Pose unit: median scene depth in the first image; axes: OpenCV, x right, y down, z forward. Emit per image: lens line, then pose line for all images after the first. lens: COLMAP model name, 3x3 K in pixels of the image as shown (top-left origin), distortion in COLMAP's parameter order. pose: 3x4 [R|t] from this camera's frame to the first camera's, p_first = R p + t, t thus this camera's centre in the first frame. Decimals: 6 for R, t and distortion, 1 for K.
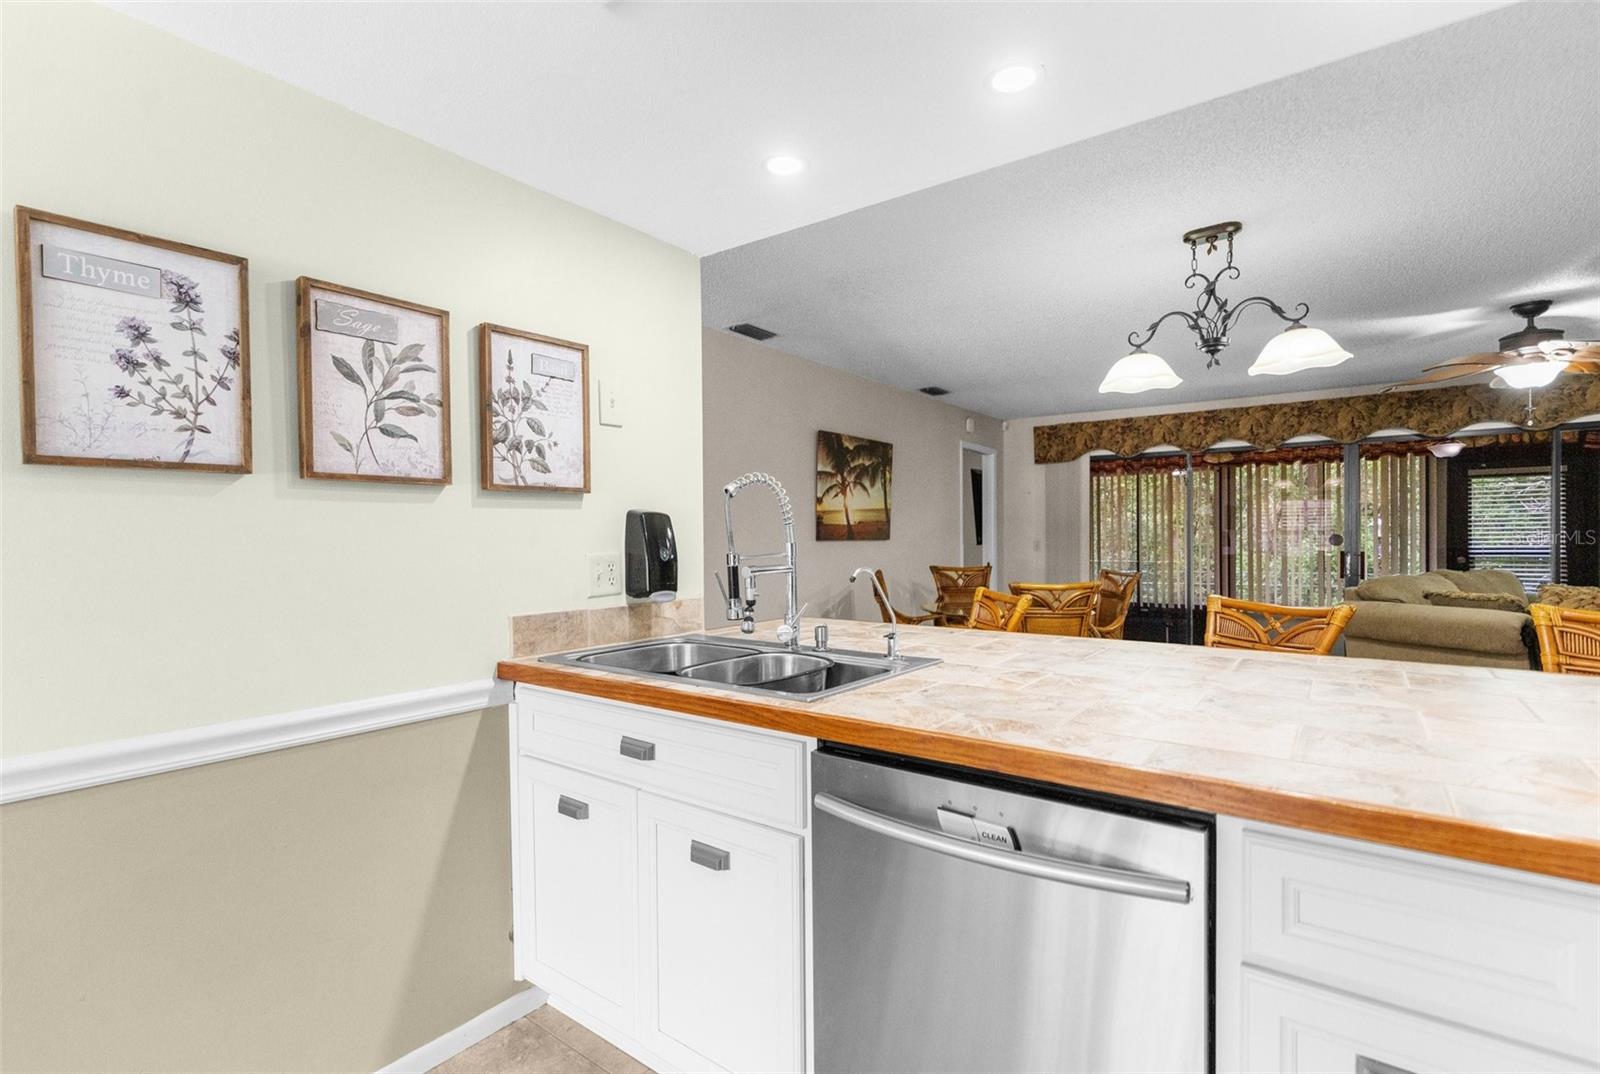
lens RADIAL K [[739.5, 0, 795.6], [0, 739.5, 543.0], [0, 0, 1]] dist [-0.013986, 0.004722]
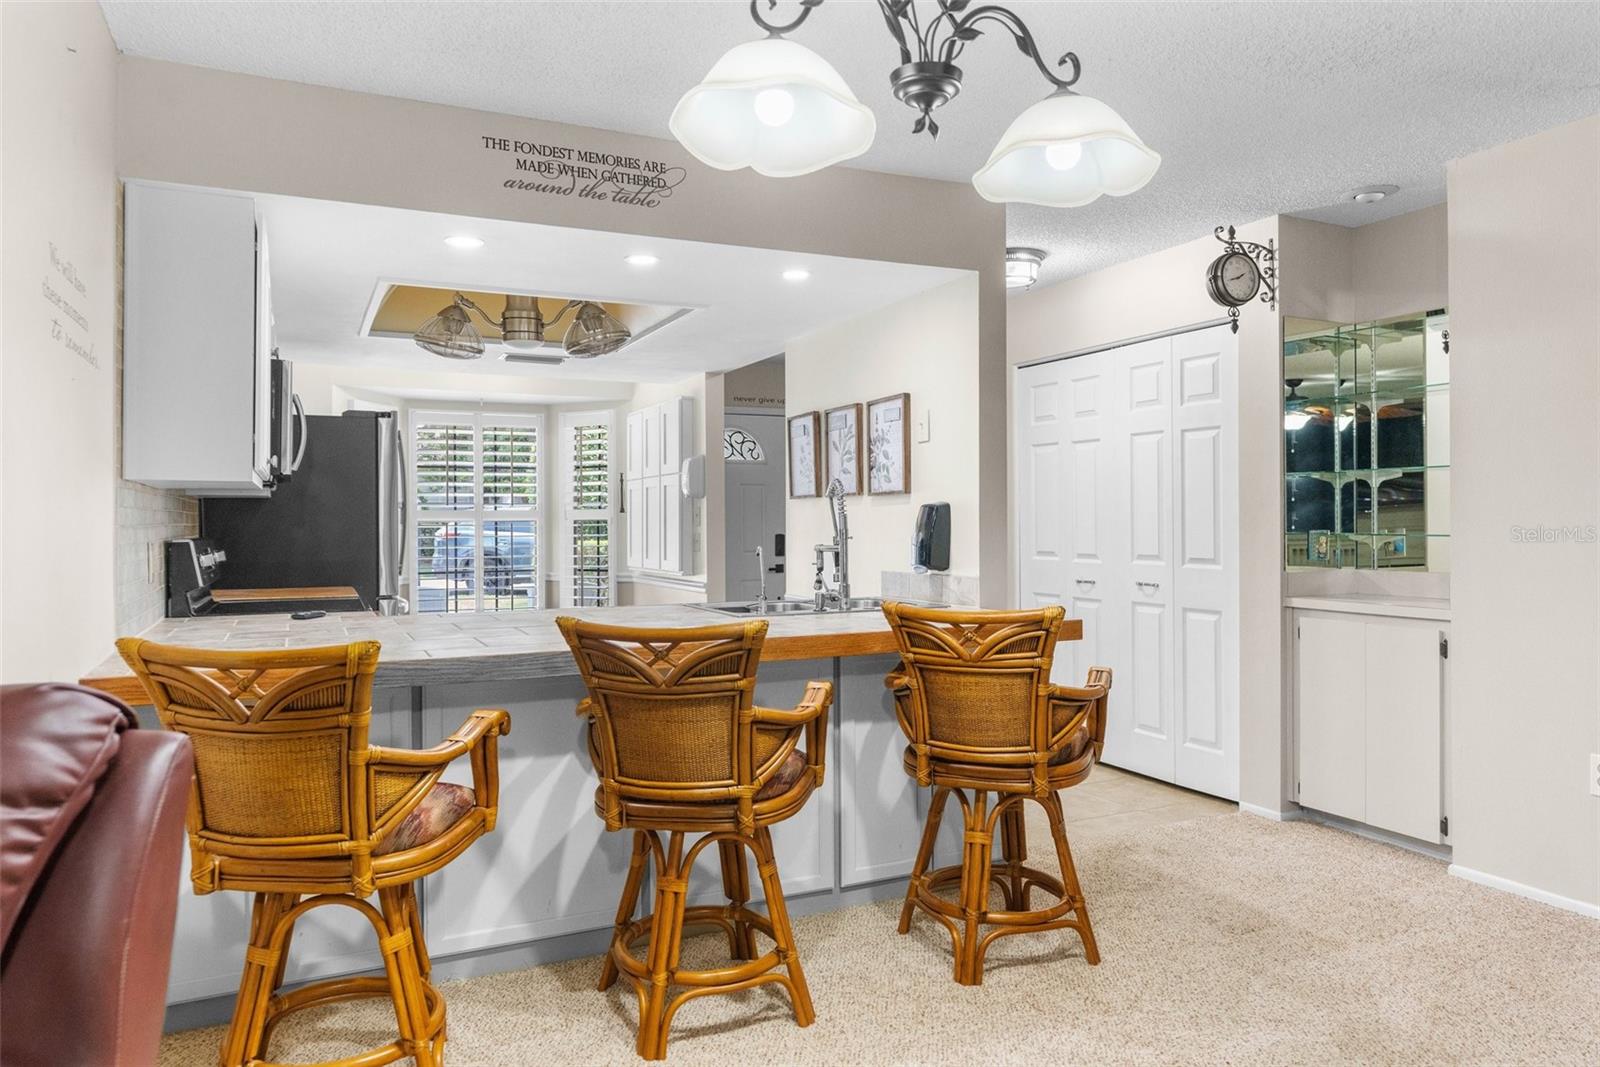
lens RADIAL K [[1062.4, 0, 776.9], [0, 1062.4, 515.0], [0, 0, 1]] dist [-0.005435, 0.000738]
pose [[-0.476586, 0.003038, -0.879123, 1.163501], [0.002595, 0.999995, 0.002049, -0.020220], [0.879124, -0.001305, -0.476591, 1.222004]]
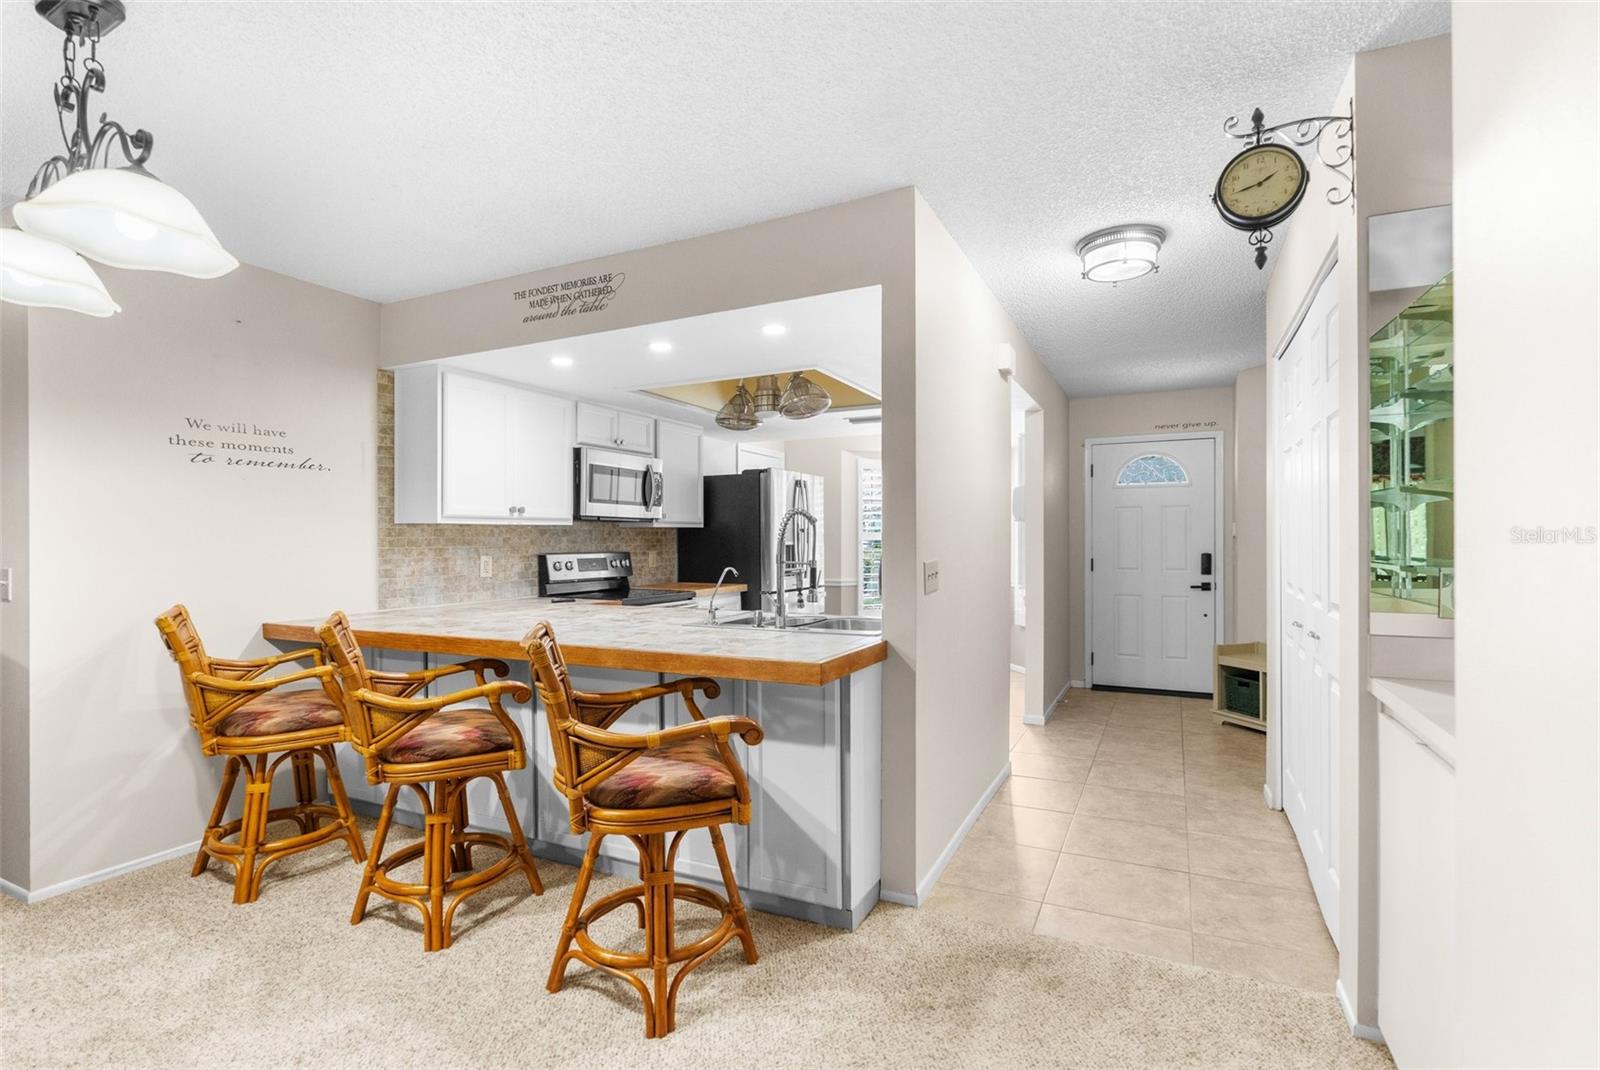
lens RADIAL K [[739.5, 0, 808.0], [0, 739.5, 538.0], [0, 0, 1]] dist [-0.013986, 0.004722]
pose [[-0.980886, 0.010175, -0.194318, 0.154963], [0.009277, 0.999942, 0.005530, -0.026983], [0.194363, 0.003621, -0.980923, 1.644478]]
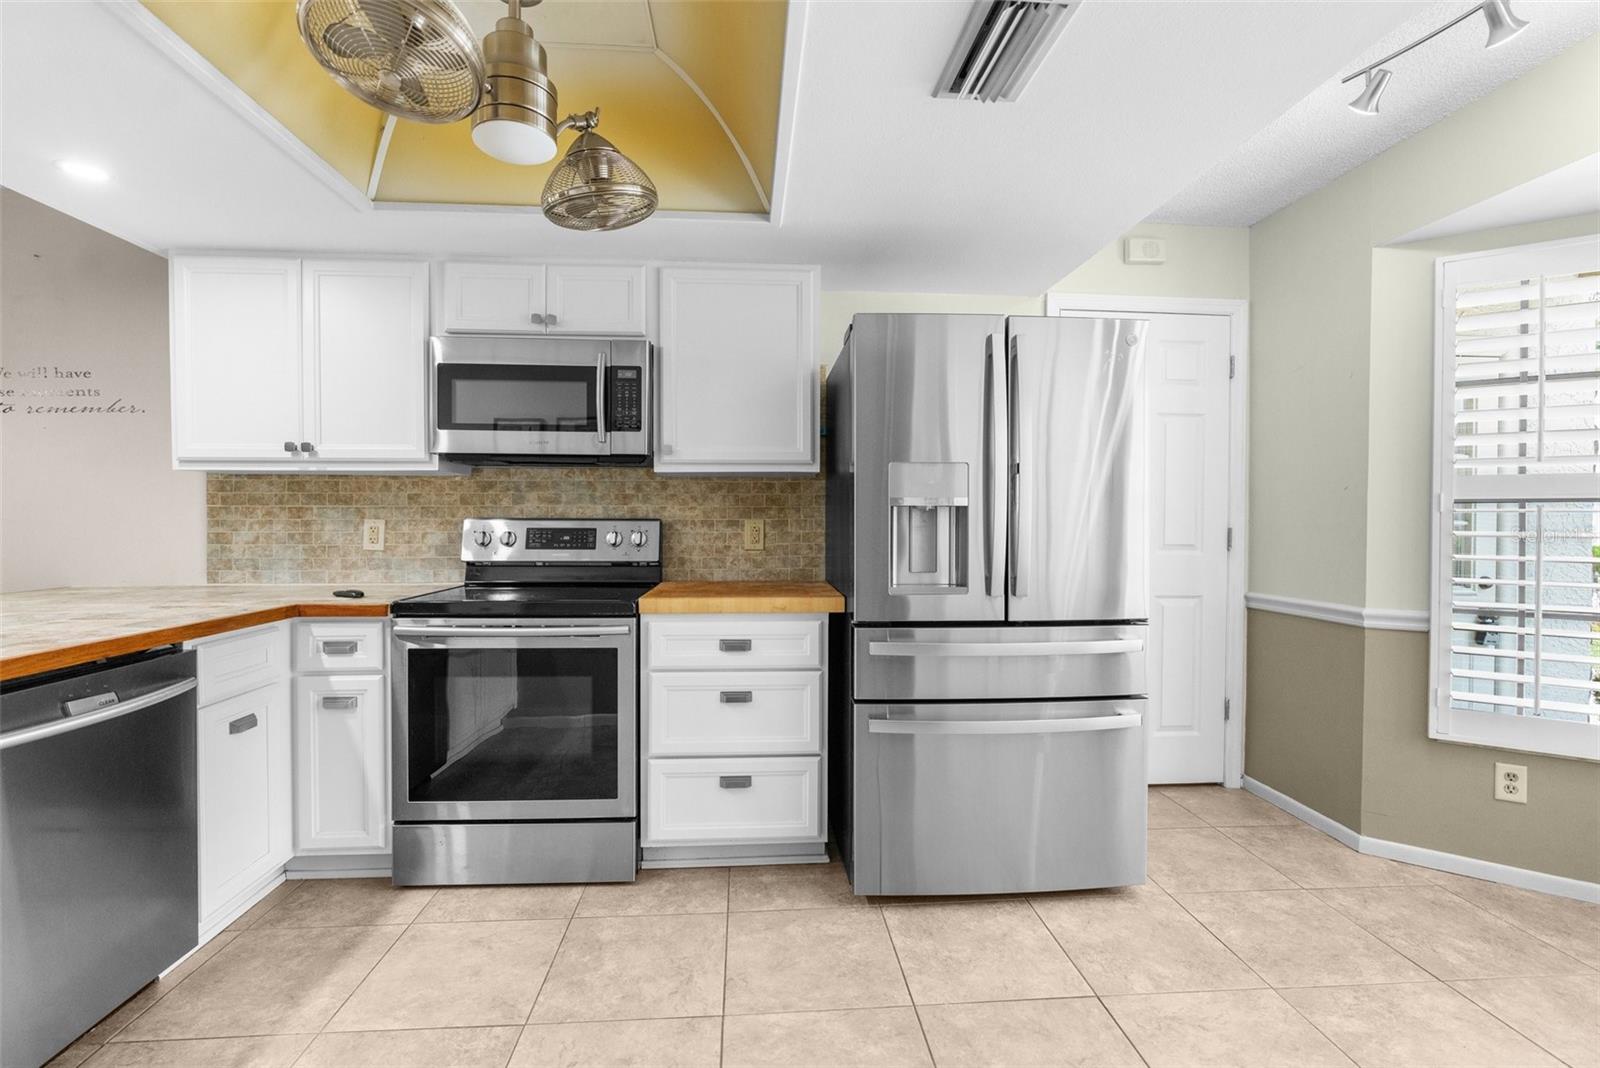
lens RADIAL K [[739.5, 0, 831.1], [0, 739.5, 526.2], [0, 0, 1]] dist [-0.013986, 0.004722]
pose [[-0.671718, -0.003103, 0.740801, -0.661823], [0.006489, 0.999928, 0.010073, 0.012921], [-0.740779, 0.011573, -0.671650, 0.323818]]
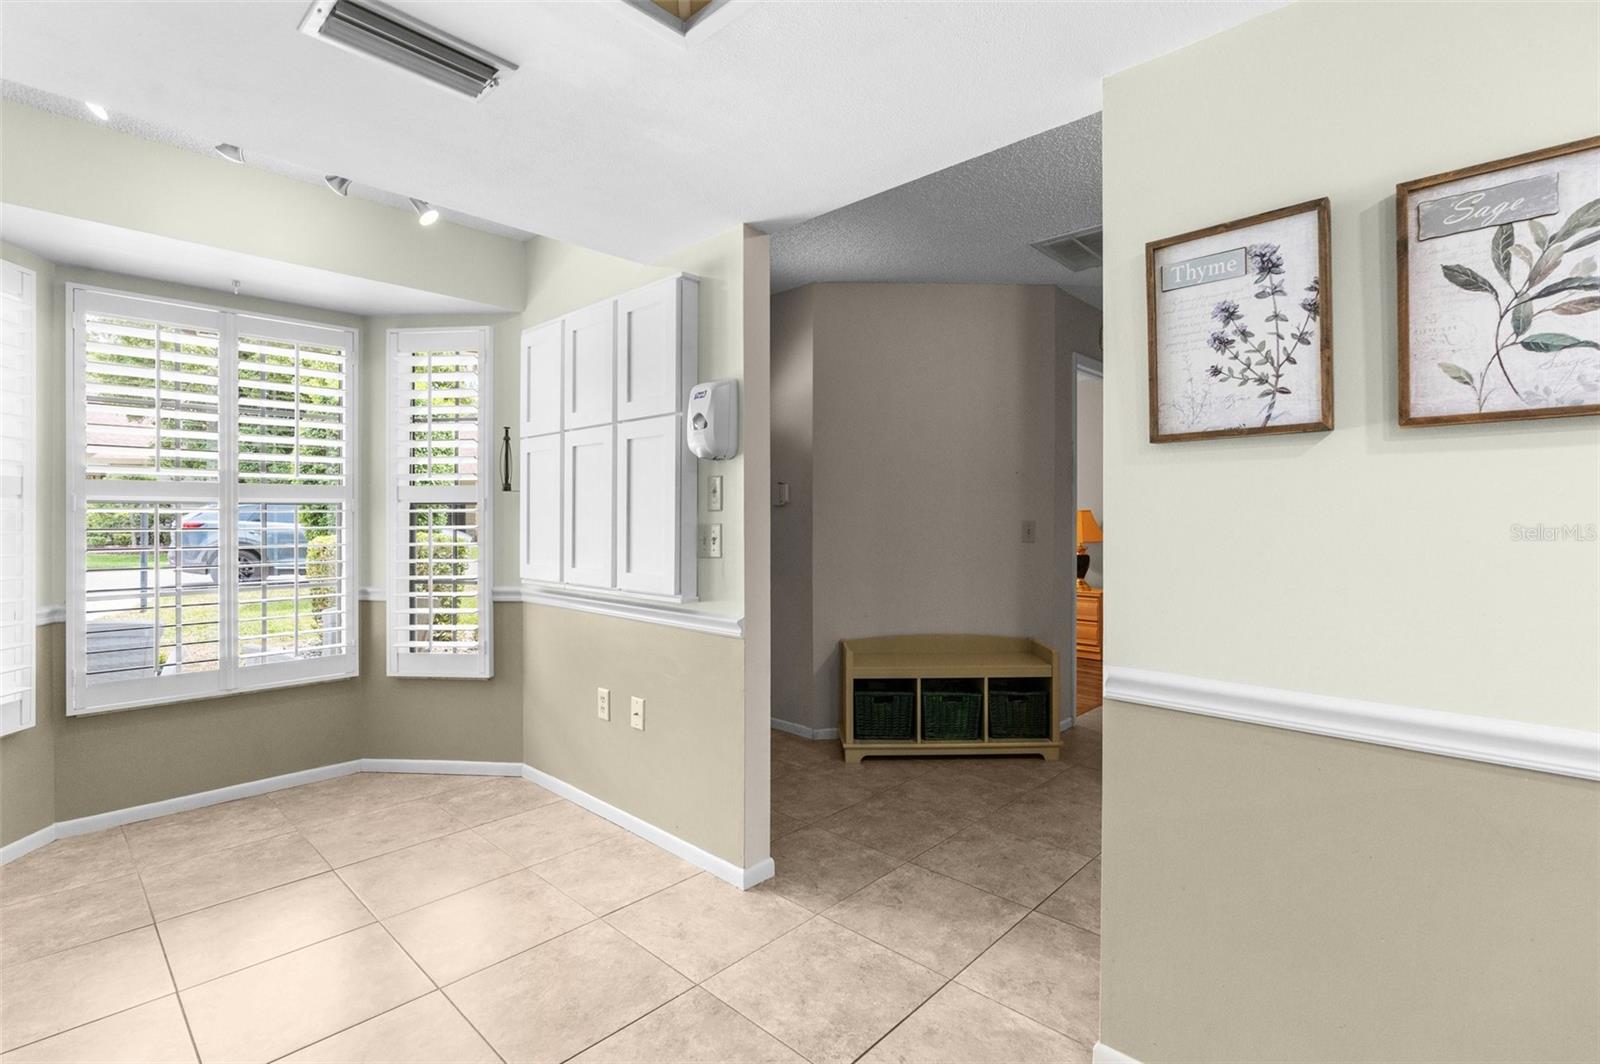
lens RADIAL K [[739.5, 0, 785.7], [0, 739.5, 519.3], [0, 0, 1]] dist [-0.013986, 0.004722]
pose [[-0.121421, 0.009153, -0.992559, 0.120622], [-0.007430, 0.999921, 0.010130, 0.006470], [0.992573, 0.008605, -0.121344, 0.206503]]
